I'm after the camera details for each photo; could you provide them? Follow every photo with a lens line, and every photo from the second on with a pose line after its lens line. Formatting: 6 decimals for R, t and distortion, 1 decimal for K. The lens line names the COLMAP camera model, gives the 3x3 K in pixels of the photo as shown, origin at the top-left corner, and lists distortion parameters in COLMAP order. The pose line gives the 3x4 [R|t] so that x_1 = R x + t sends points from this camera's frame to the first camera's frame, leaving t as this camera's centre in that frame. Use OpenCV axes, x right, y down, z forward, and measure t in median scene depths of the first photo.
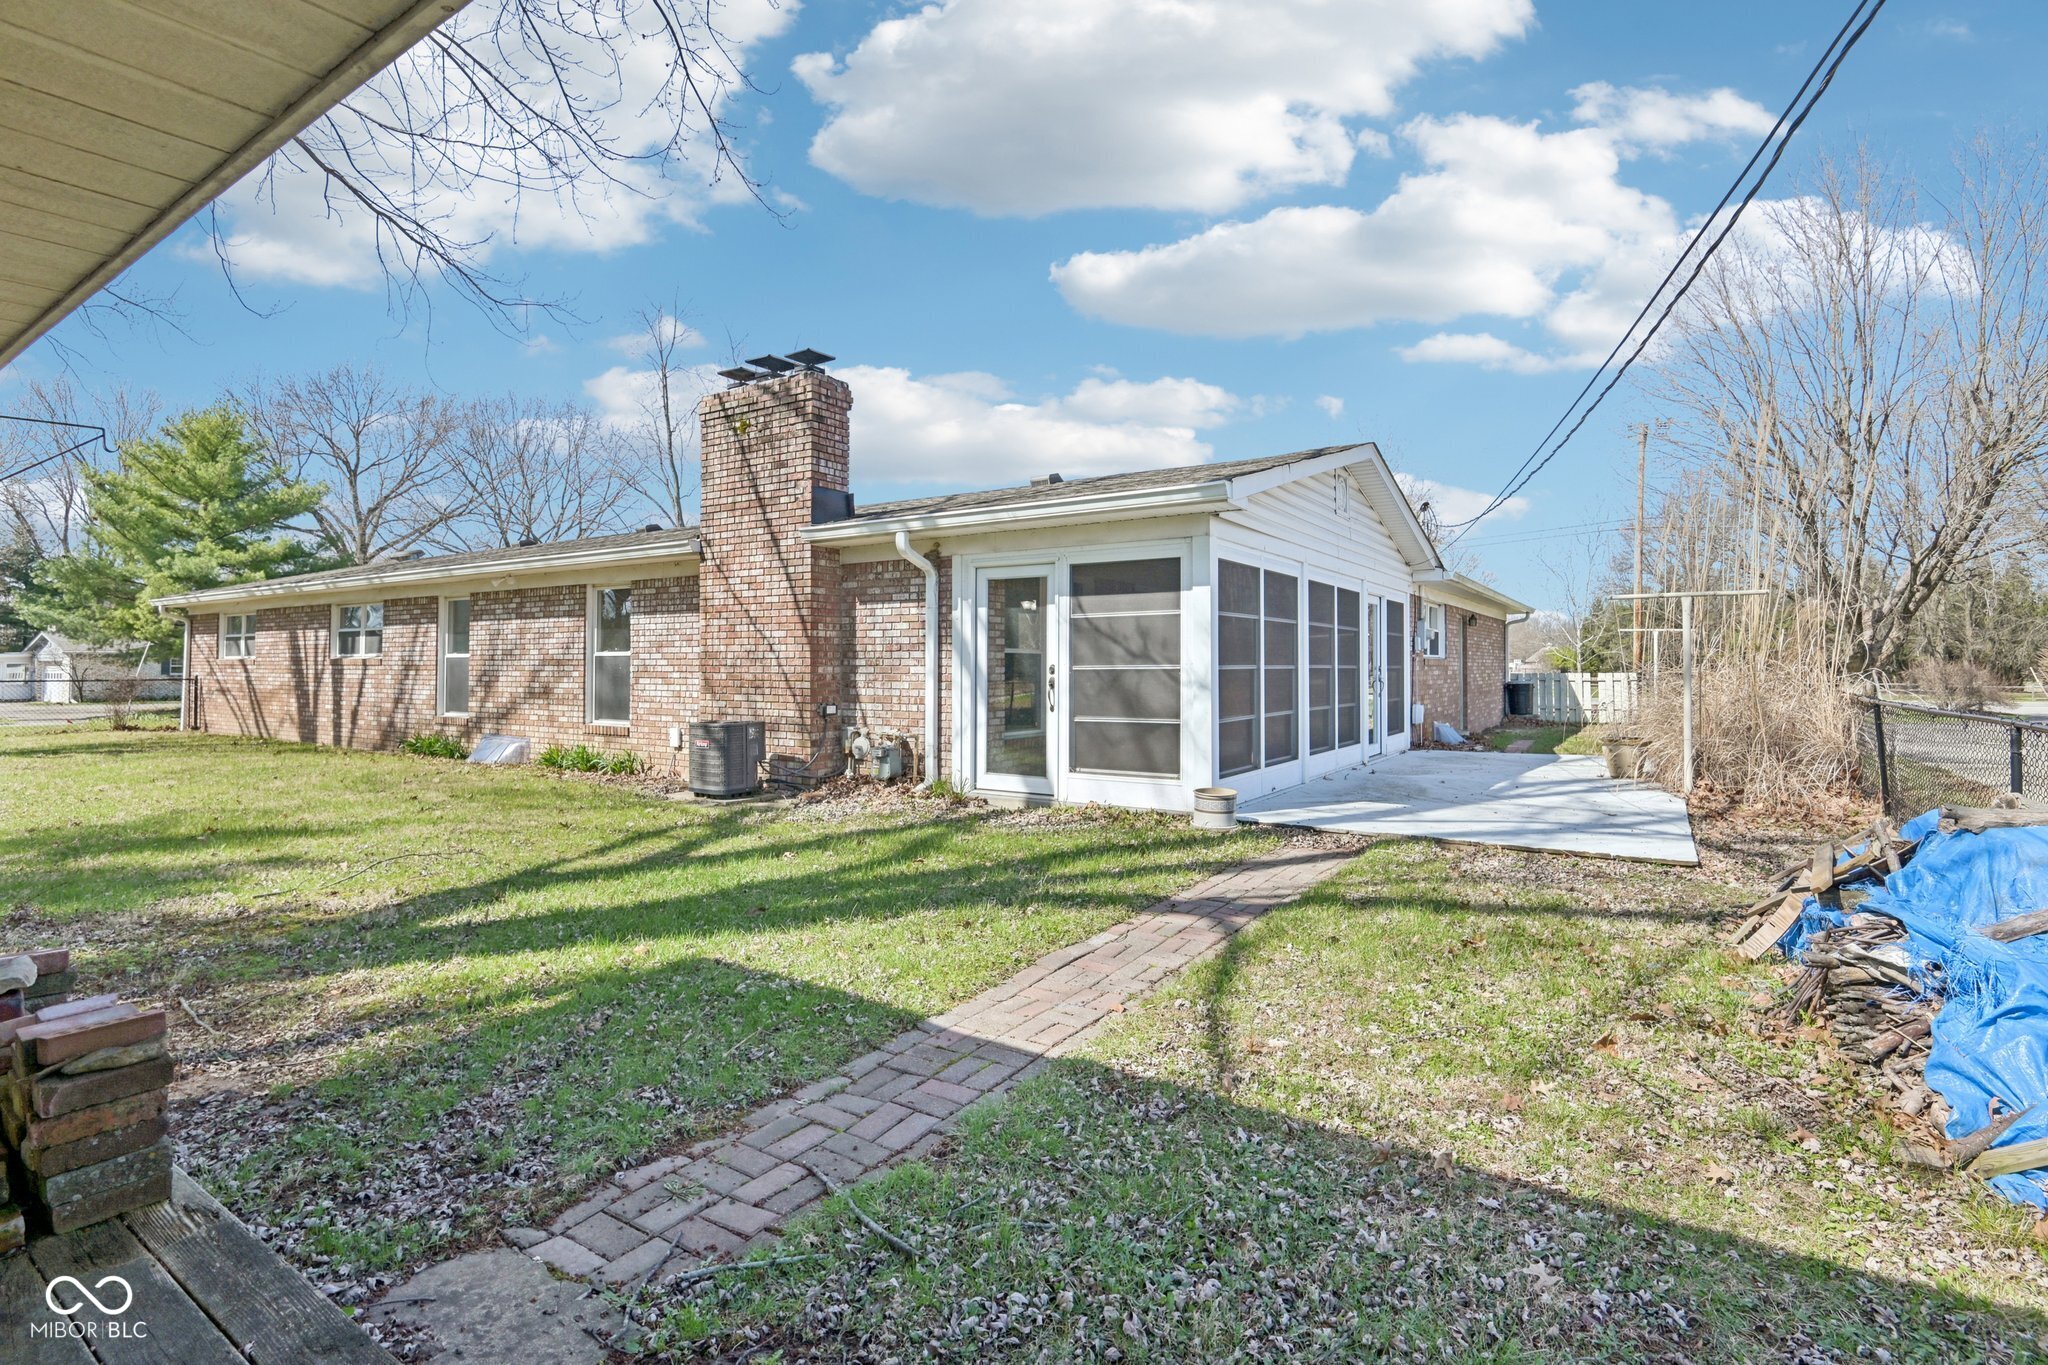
lens RADIAL K [[973.8, 0, 1021.8], [0, 973.8, 662.9], [0, 0, 1]] dist [-0.014598, -0.002490]
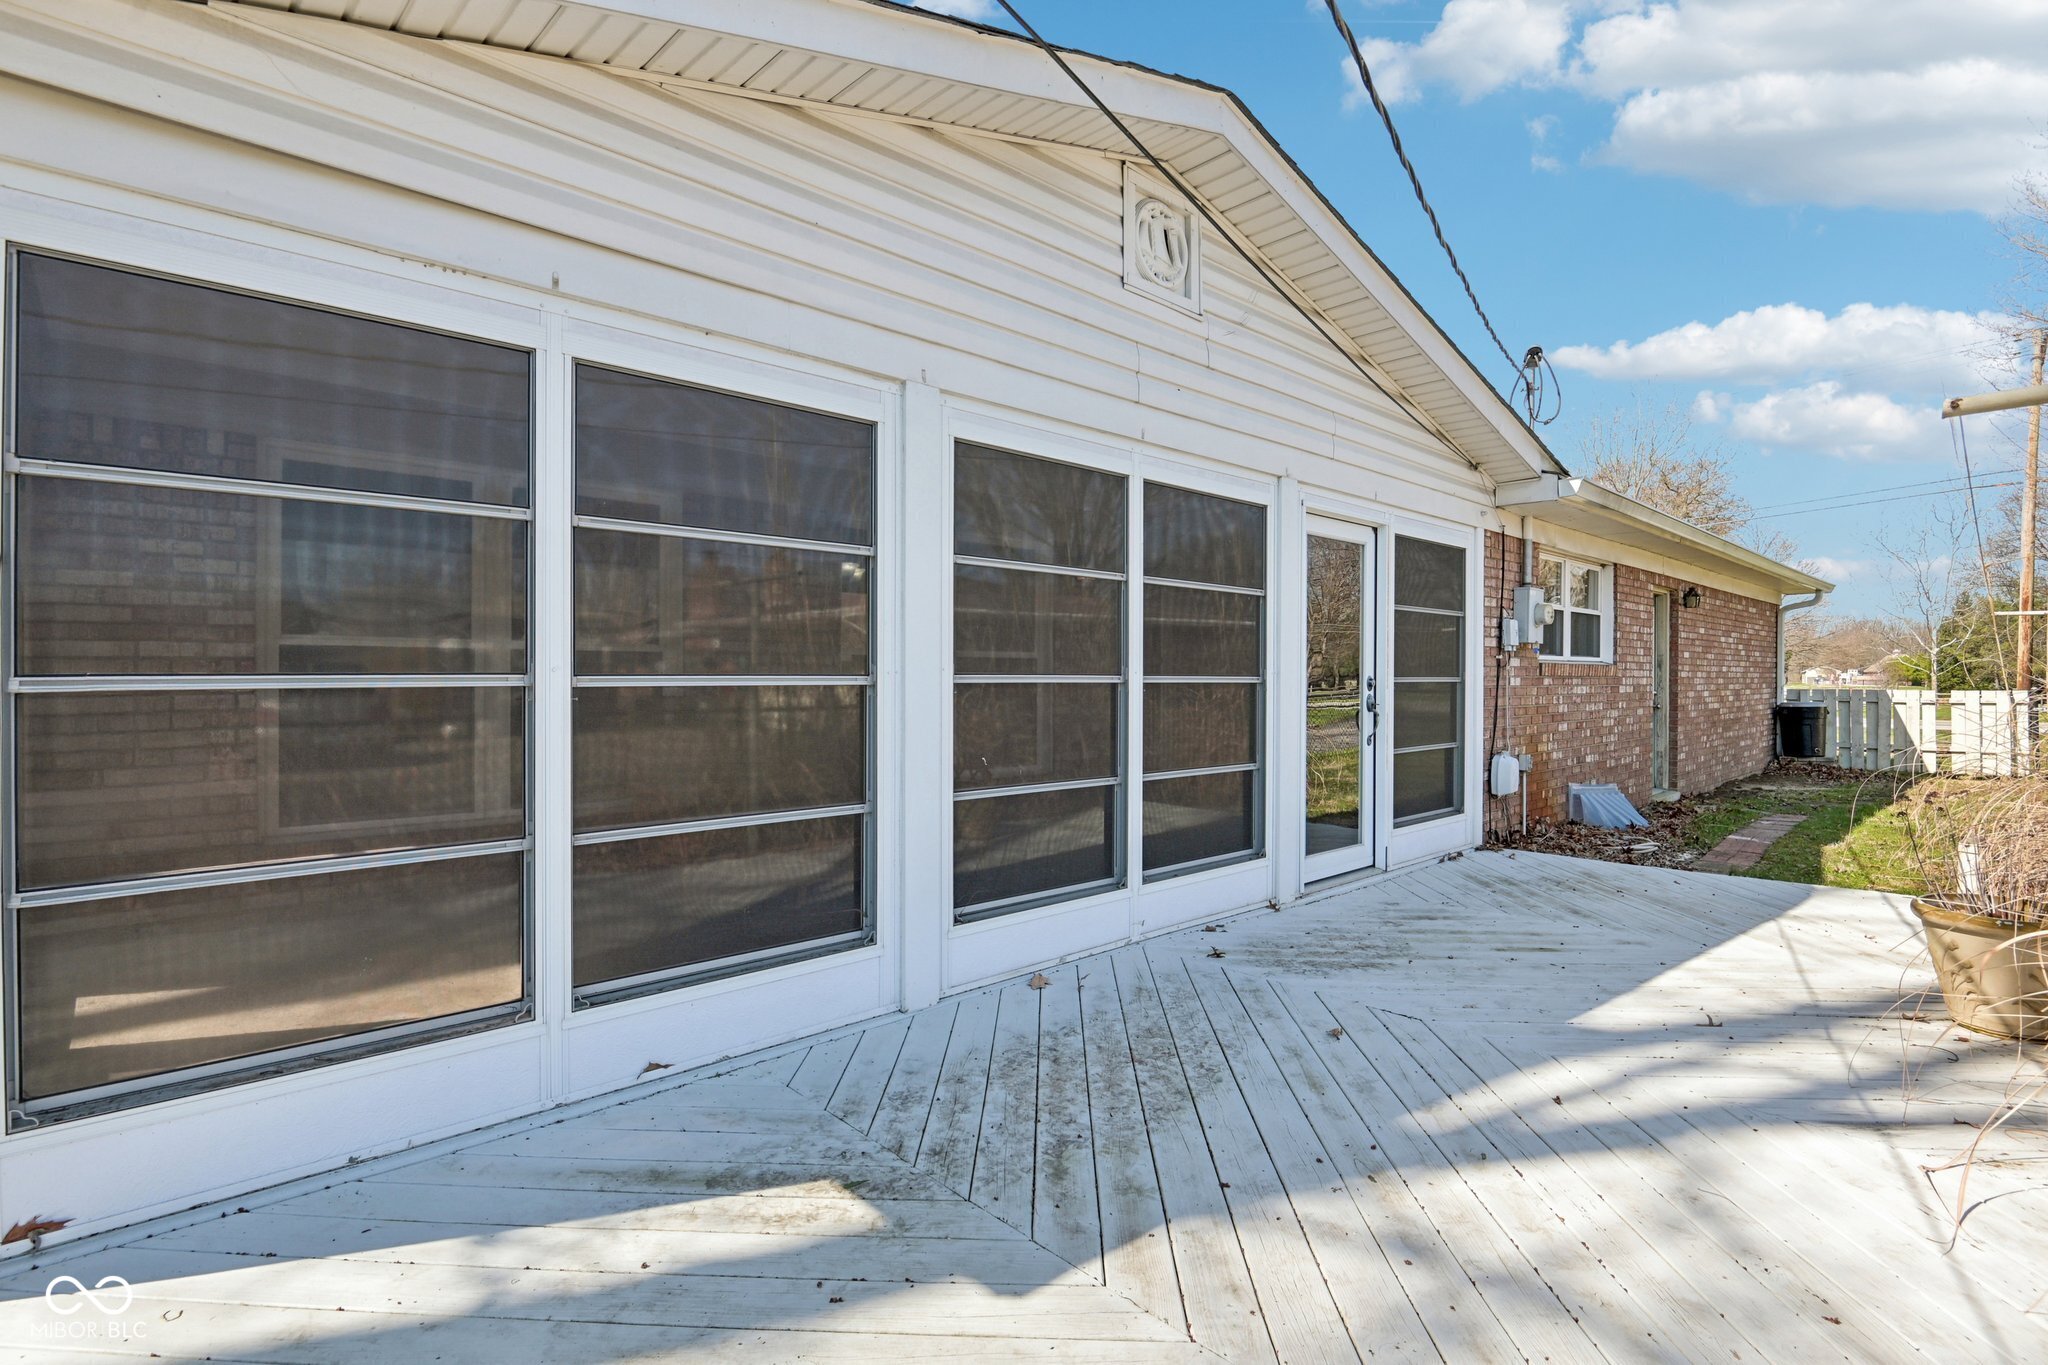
lens RADIAL K [[973.8, 0, 1025.9], [0, 973.8, 689.5], [0, 0, 1]] dist [-0.014598, -0.002490]
pose [[0.971539, 0.008974, -0.236709, 0.188793], [-0.004326, 0.999788, 0.020146, 0.000378], [0.236839, -0.018549, 0.971372, 0.304121]]
